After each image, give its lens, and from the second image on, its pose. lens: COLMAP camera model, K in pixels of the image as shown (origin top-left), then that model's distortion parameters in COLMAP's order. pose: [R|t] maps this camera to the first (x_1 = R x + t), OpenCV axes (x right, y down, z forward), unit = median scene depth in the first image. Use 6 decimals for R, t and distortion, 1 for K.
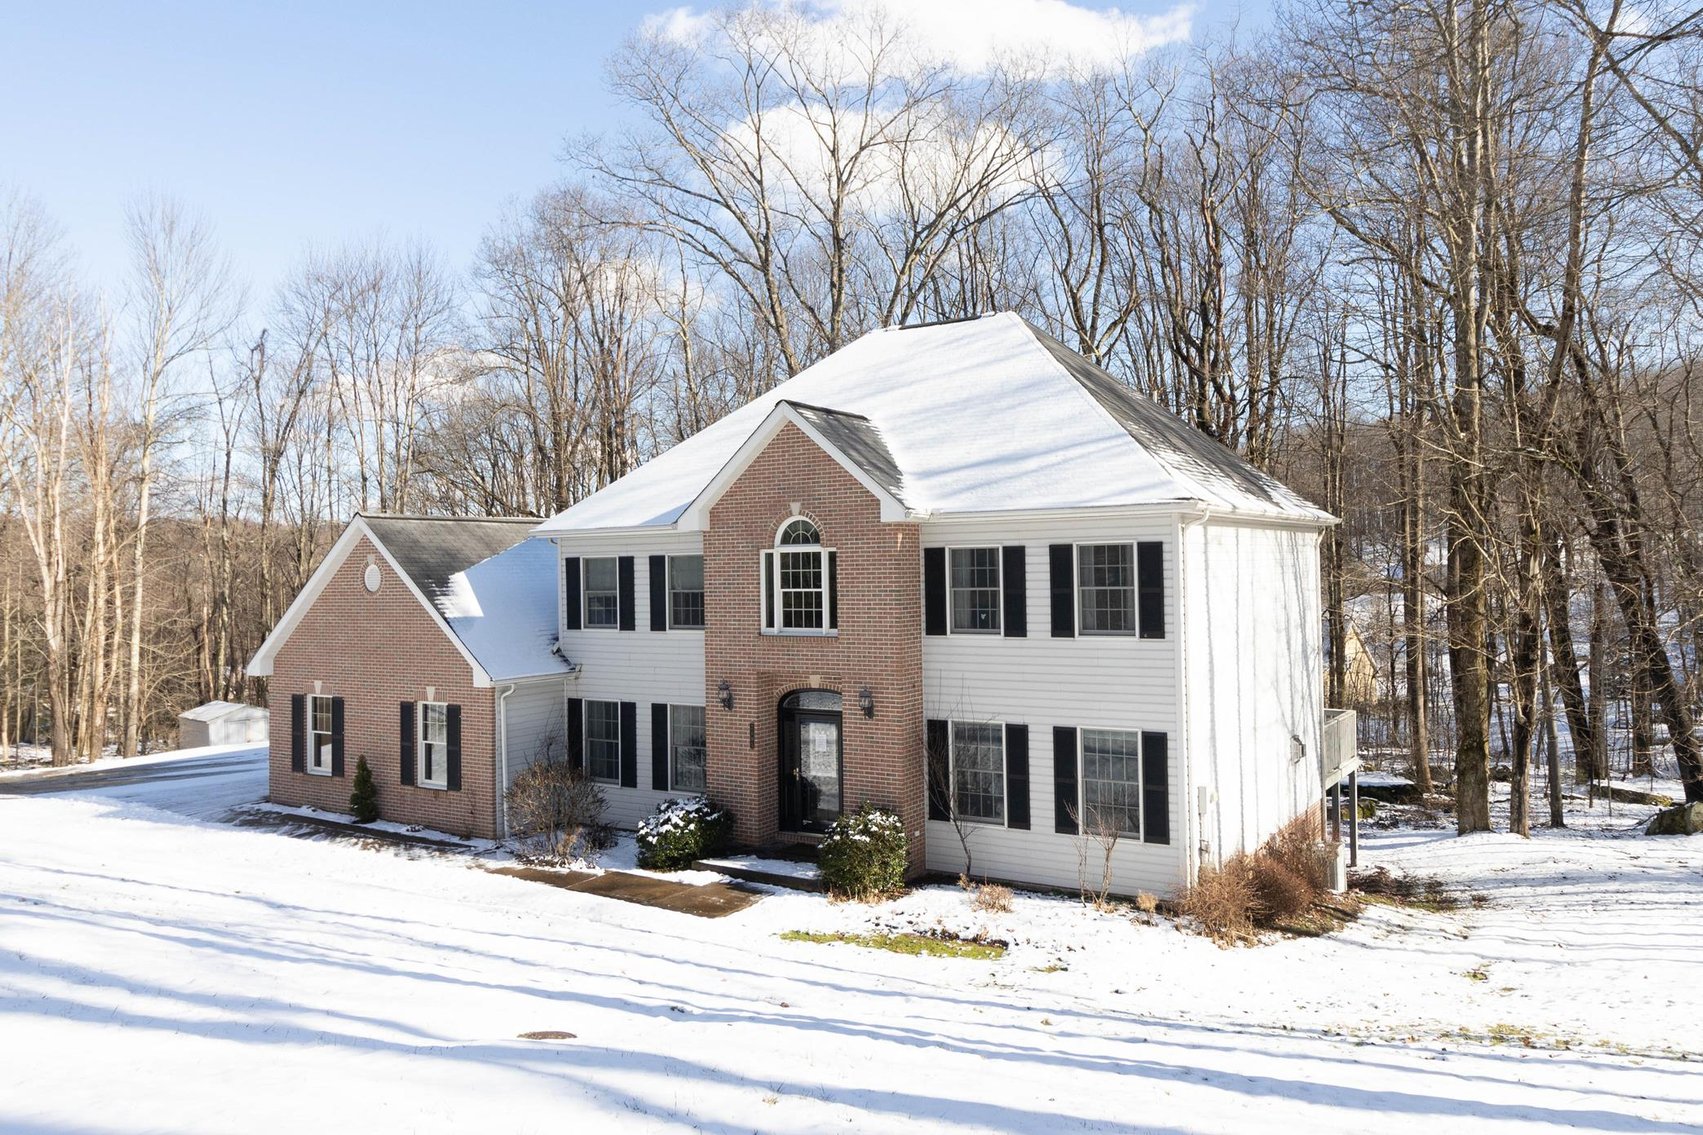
lens RADIAL K [[1244.3, 0, 851.5], [0, 1244.3, 567.5], [0, 0, 1]] dist [-0.002763, -0.000666]
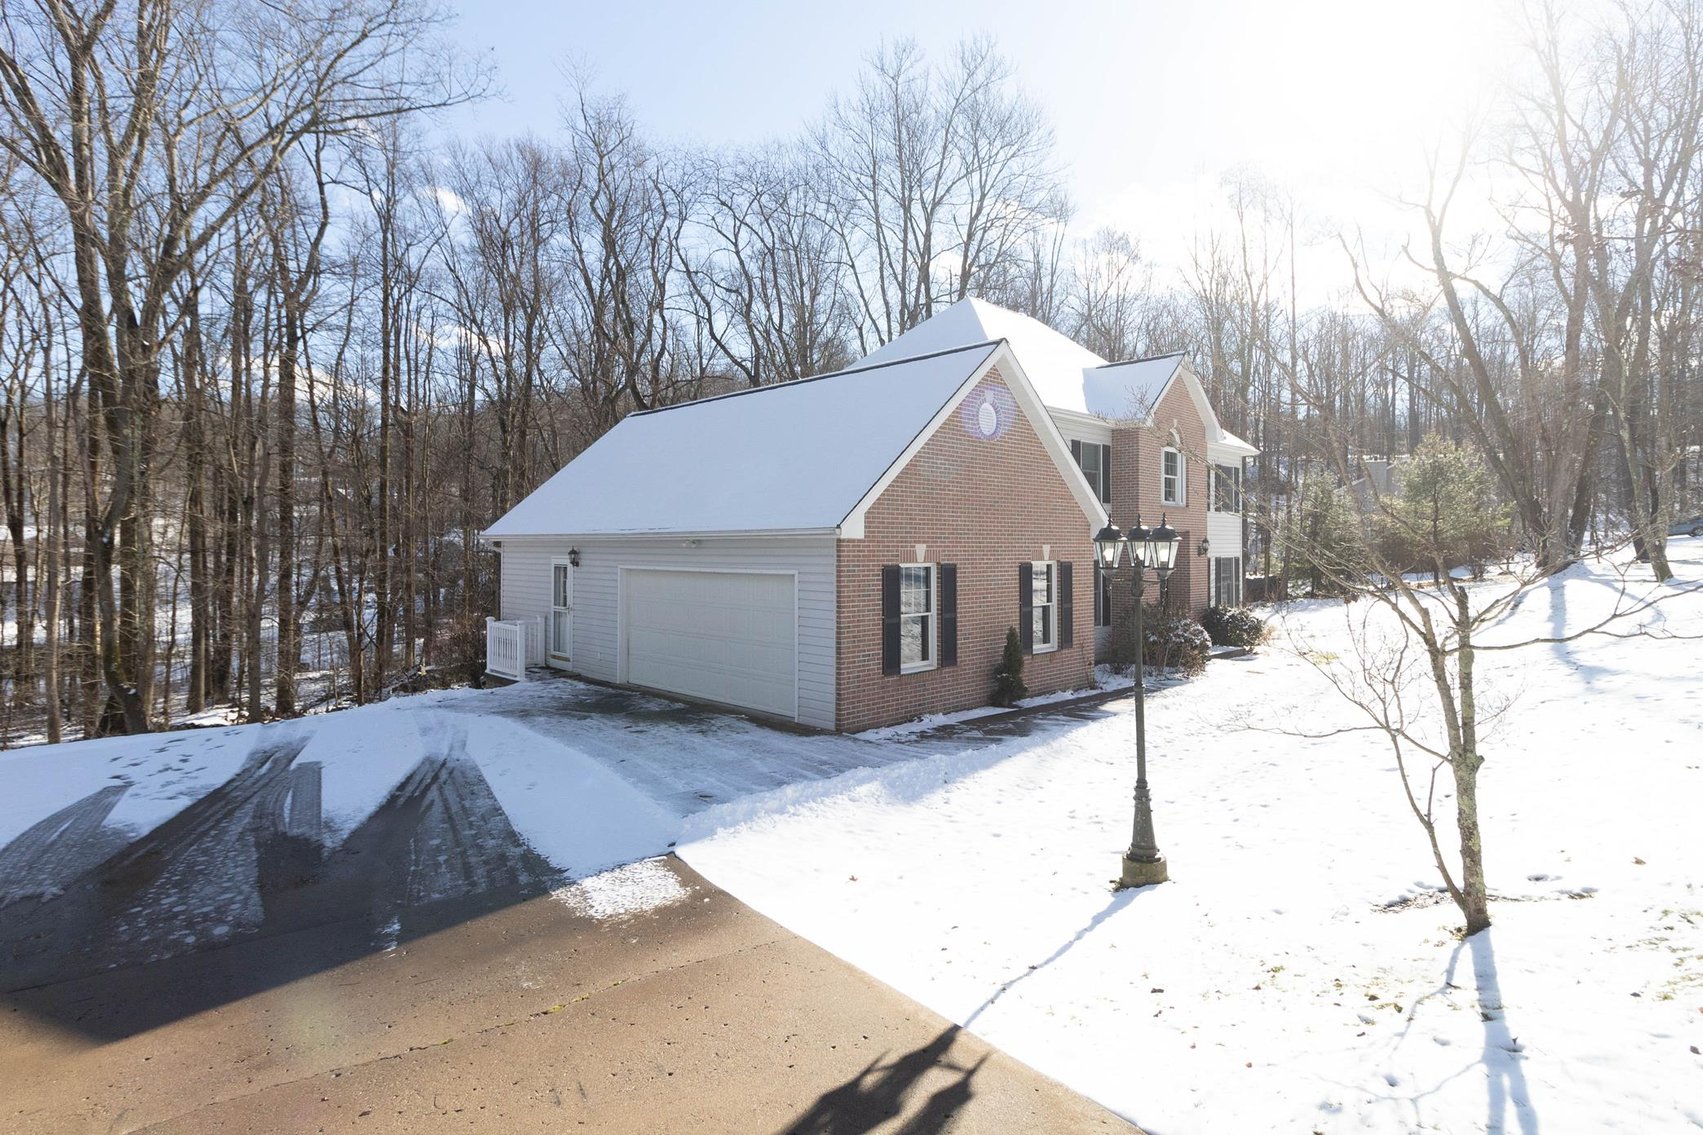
lens RADIAL K [[859.5, 0, 851.5], [0, 859.5, 567.5], [0, 0, 1]] dist [0.001362, 0.000324]
pose [[0.219669, -0.003593, 0.975568, -1.147765], [-0.004228, 0.999980, 0.004635, 0.126150], [-0.975565, -0.005143, 0.219649, 1.138157]]
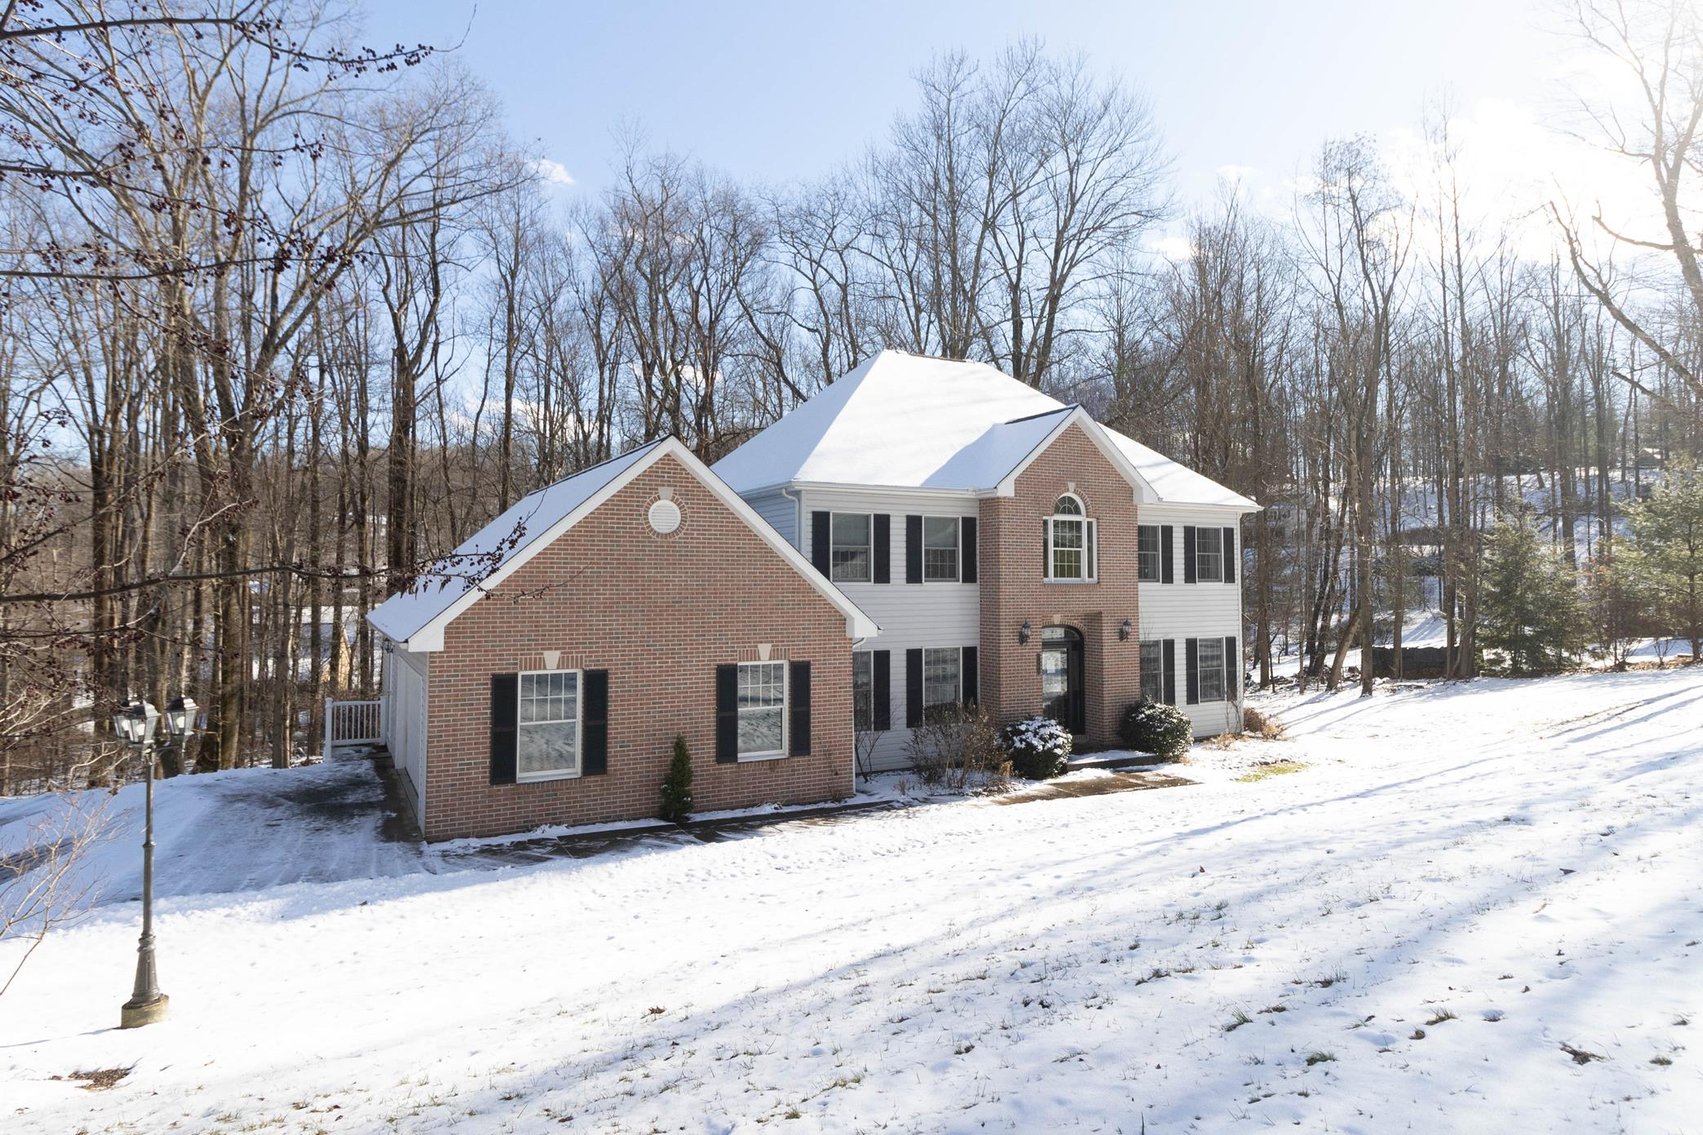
lens RADIAL K [[969.3, 0, 855.7], [0, 969.3, 556.6], [0, 0, 1]] dist [-0.016281, -0.000103]
pose [[0.487133, 0.039588, 0.872430, -1.033572], [-0.010167, 0.999161, -0.039662, 0.068757], [-0.873269, 0.010451, 0.487127, 0.691124]]
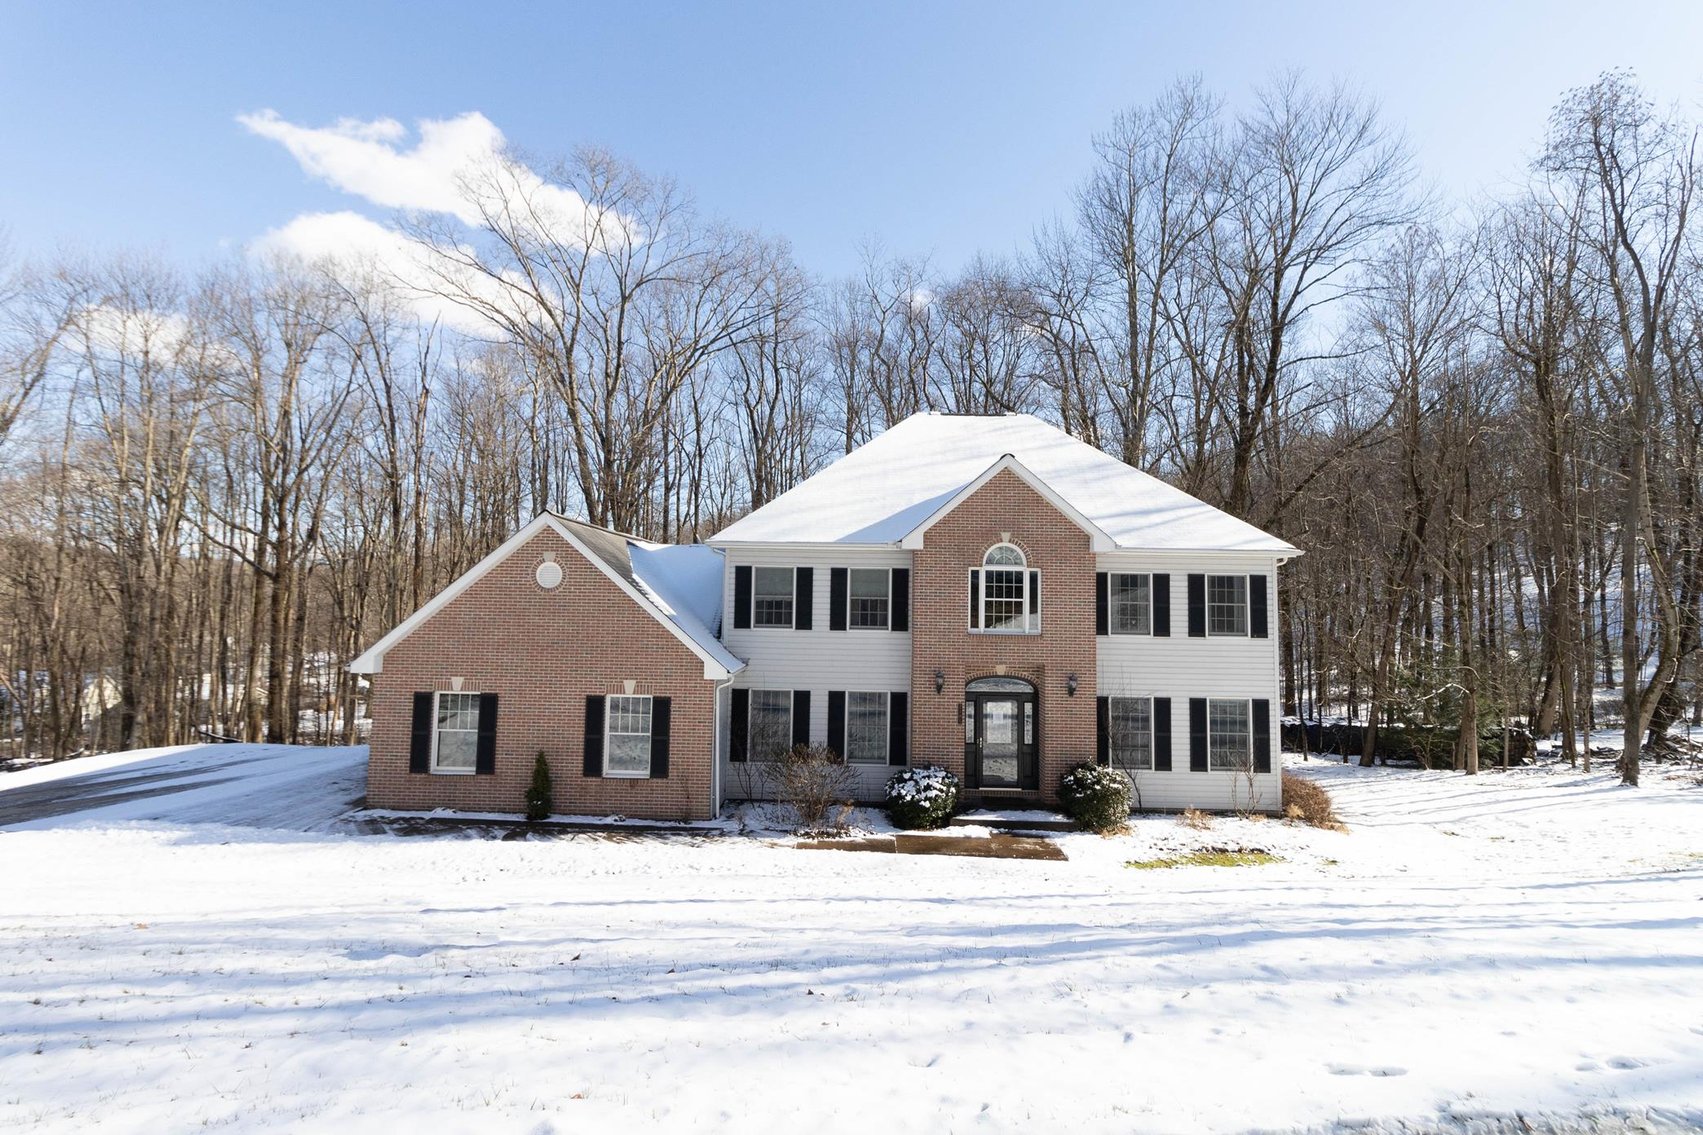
lens RADIAL K [[818.9, 0, 858.6], [0, 818.9, 564.6], [0, 0, 1]] dist [0.002671, 0.000506]
pose [[0.850973, 0.057676, 0.522033, -0.615709], [-0.033145, 0.997868, -0.056218, 0.034652], [-0.524163, 0.030537, 0.851070, 0.344652]]
